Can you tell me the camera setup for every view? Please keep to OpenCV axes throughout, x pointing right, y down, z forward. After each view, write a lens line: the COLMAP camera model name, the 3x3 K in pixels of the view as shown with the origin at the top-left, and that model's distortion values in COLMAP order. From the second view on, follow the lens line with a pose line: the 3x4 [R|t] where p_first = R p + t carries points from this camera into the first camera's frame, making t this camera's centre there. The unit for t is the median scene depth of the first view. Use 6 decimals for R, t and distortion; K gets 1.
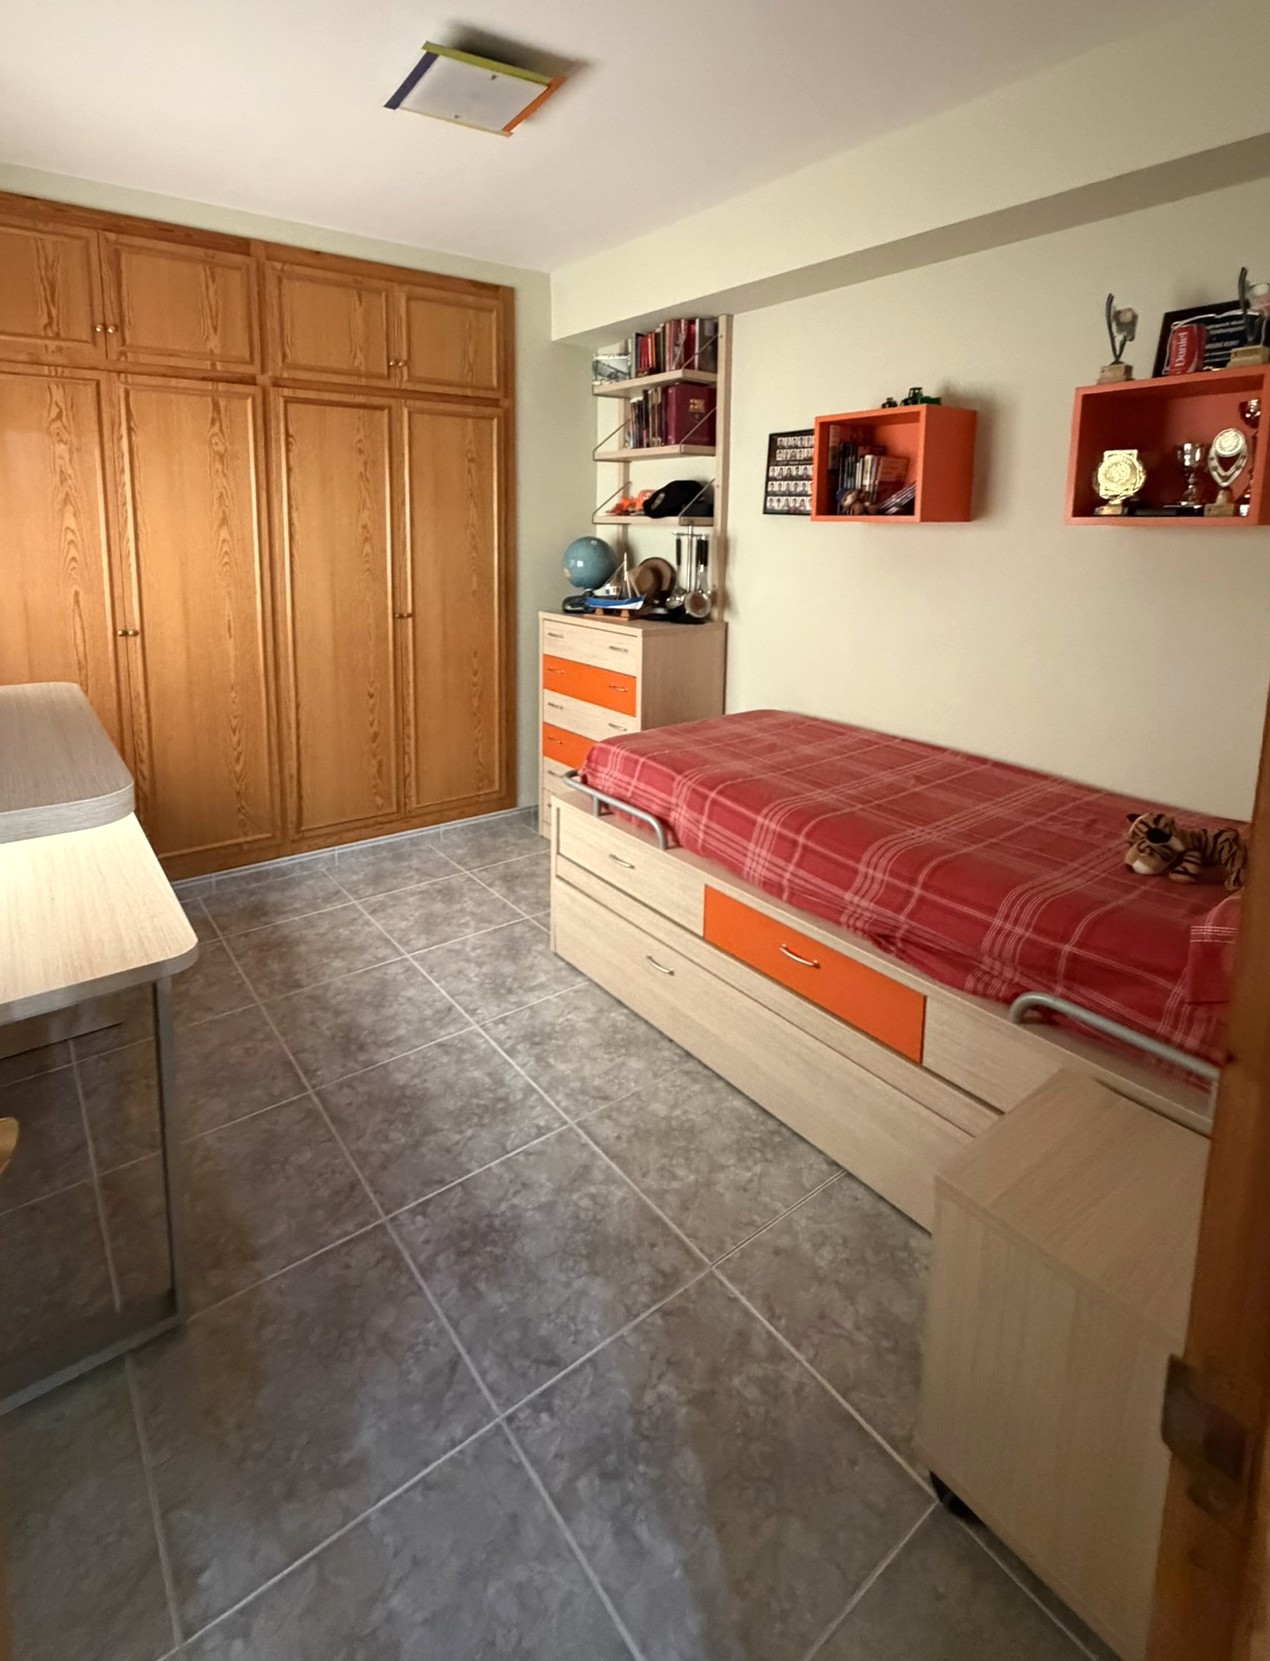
lens RADIAL K [[823.4, 0, 563.9], [0, 823.4, 639.7], [0, 0, 1]] dist [-0.001972, 0.001721]
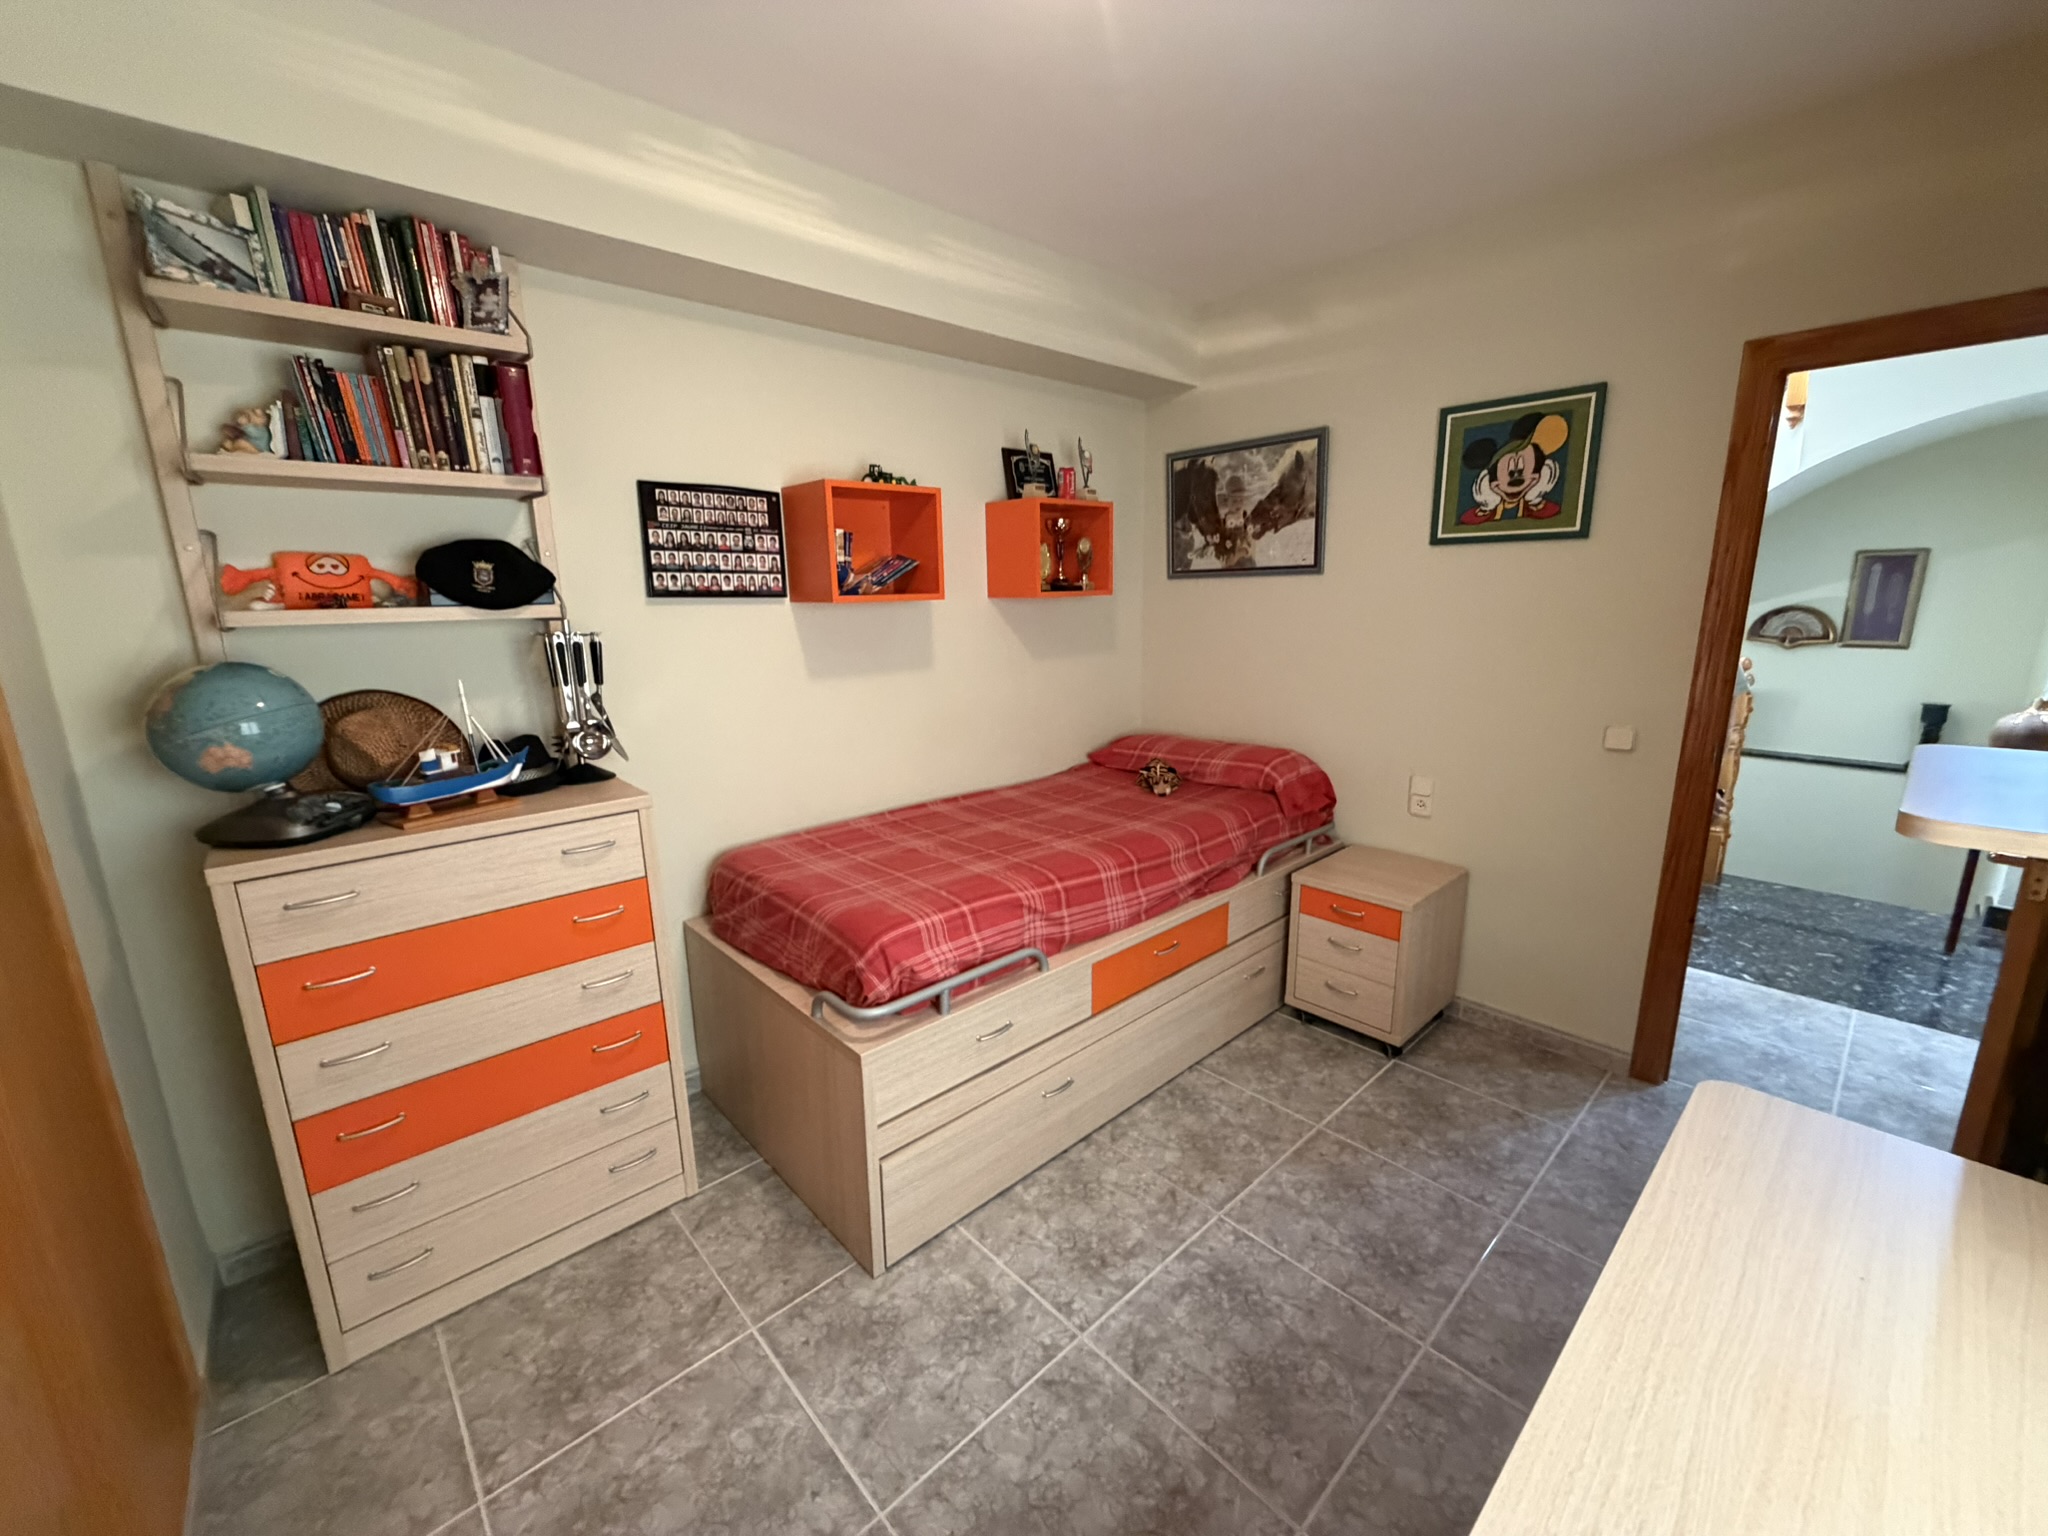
lens RADIAL K [[824.3, 0, 1022.6], [0, 824.3, 770.2], [0, 0, 1]] dist [0.002609, -0.000726]
pose [[-0.127137, -0.221985, 0.966726, -0.654639], [0.161588, 0.956979, 0.240997, -0.165516], [-0.978634, 0.186851, -0.085798, 0.993407]]
